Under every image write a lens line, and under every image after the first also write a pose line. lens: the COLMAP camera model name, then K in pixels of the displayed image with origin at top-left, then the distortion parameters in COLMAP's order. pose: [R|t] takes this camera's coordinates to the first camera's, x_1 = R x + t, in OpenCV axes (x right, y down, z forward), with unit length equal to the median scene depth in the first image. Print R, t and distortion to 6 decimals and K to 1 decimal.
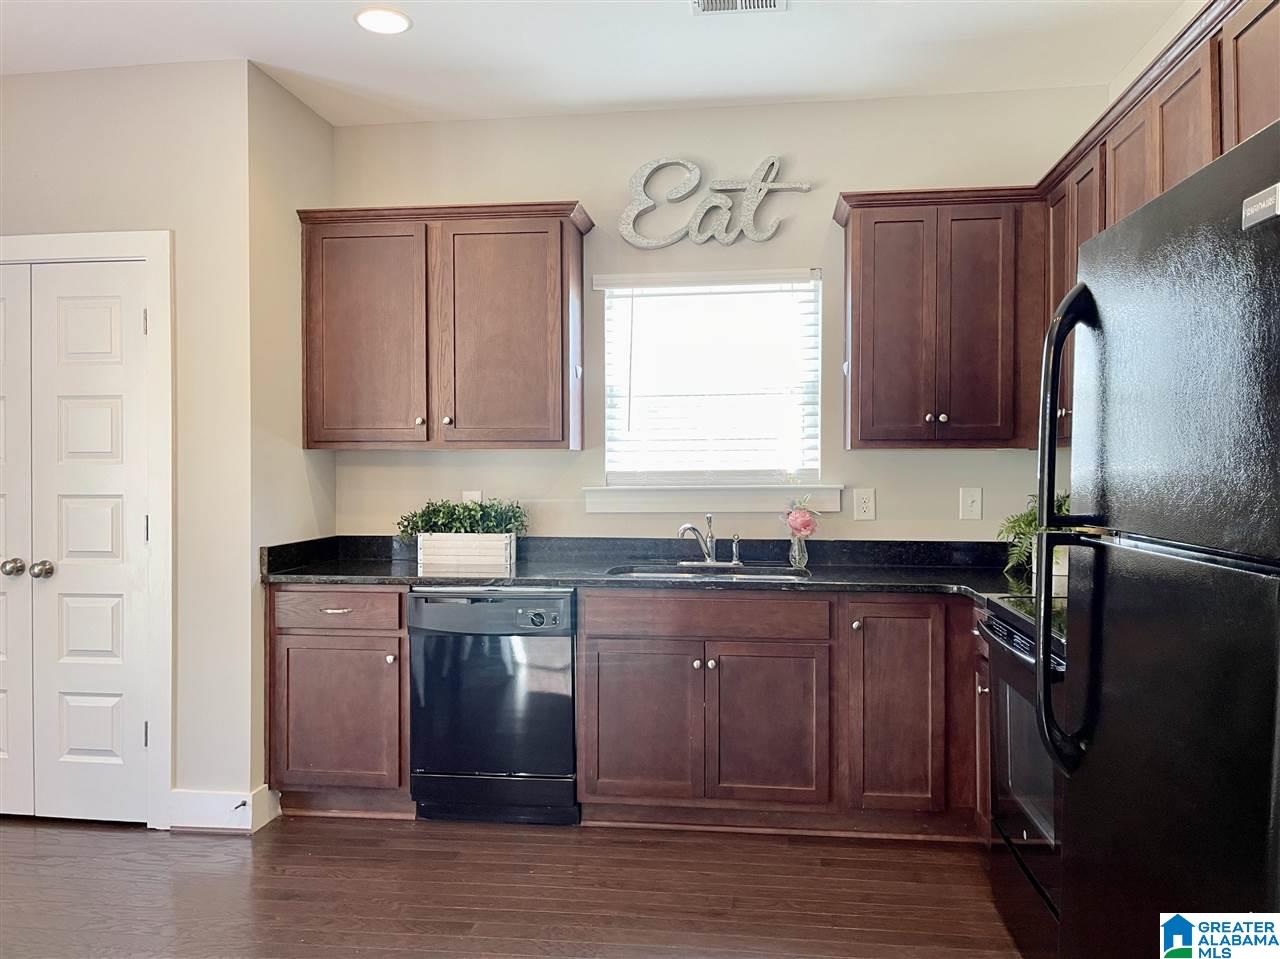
lens RADIAL K [[963.9, 0, 638.1], [0, 963.9, 476.3], [0, 0, 1]] dist [0.029949, -0.026136]
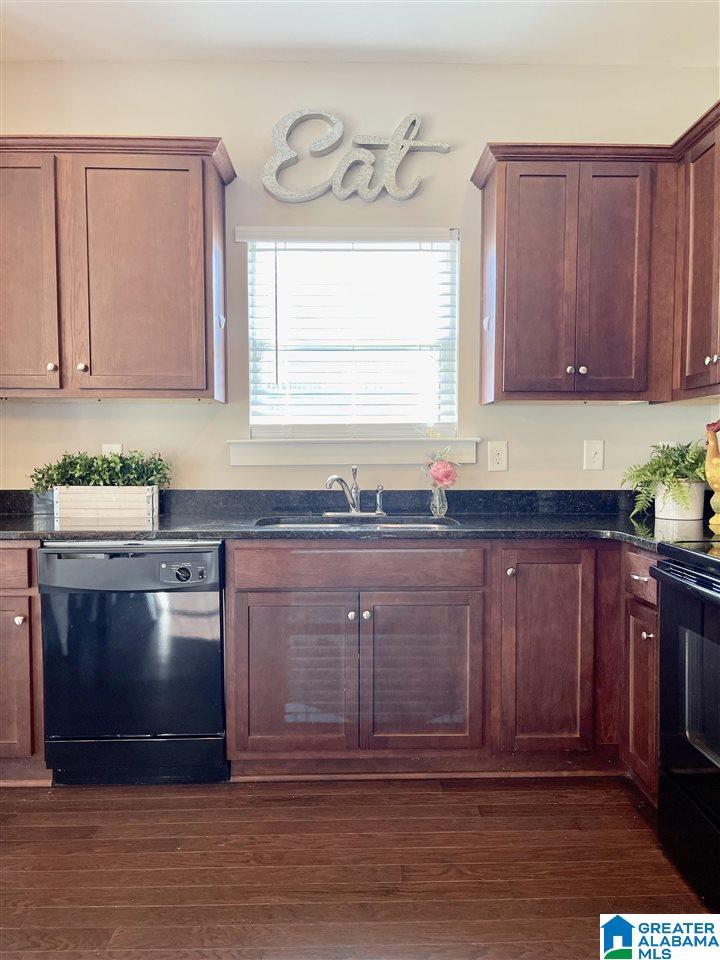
lens RADIAL K [[722.9, 0, 367.6], [0, 722.9, 481.3], [0, 0, 1]] dist [0.029949, -0.026136]
pose [[0.988079, -0.005832, 0.153835, -0.032328], [-0.000212, 0.999230, 0.039244, 0.027886], [-0.153946, -0.038809, 0.987317, 0.259040]]
